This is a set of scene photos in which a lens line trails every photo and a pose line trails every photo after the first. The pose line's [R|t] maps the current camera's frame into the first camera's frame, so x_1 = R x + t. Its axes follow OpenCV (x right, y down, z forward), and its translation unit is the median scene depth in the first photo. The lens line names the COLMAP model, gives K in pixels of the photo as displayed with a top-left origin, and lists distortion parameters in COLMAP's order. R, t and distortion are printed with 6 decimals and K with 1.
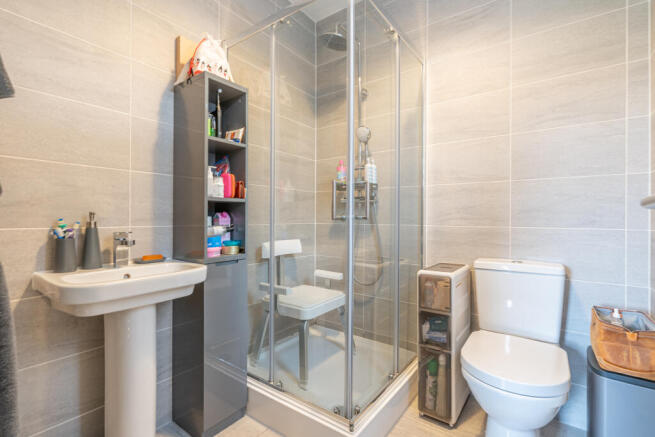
lens RADIAL K [[295.1, 0, 327.9], [0, 295.1, 218.4], [0, 0, 1]] dist [-0.003095, 0.000829]
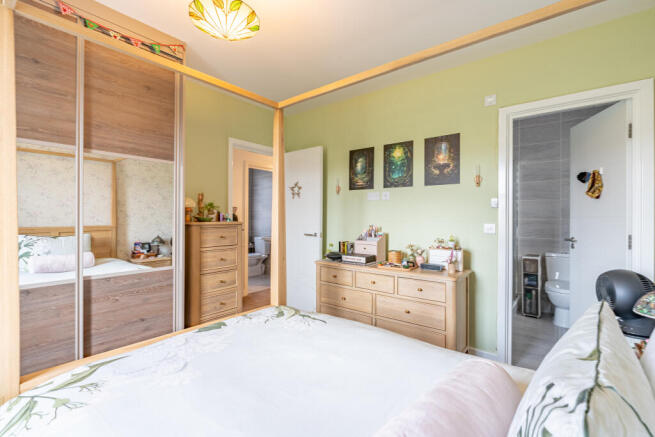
lens RADIAL K [[295.1, 0, 336.8], [0, 295.1, 217.0], [0, 0, 1]] dist [-0.003095, 0.000829]
pose [[0.999737, 0.000398, -0.022908, -1.204238], [-0.000556, 0.999976, -0.006893, -0.138212], [0.022905, 0.006903, 0.999714, -1.515133]]
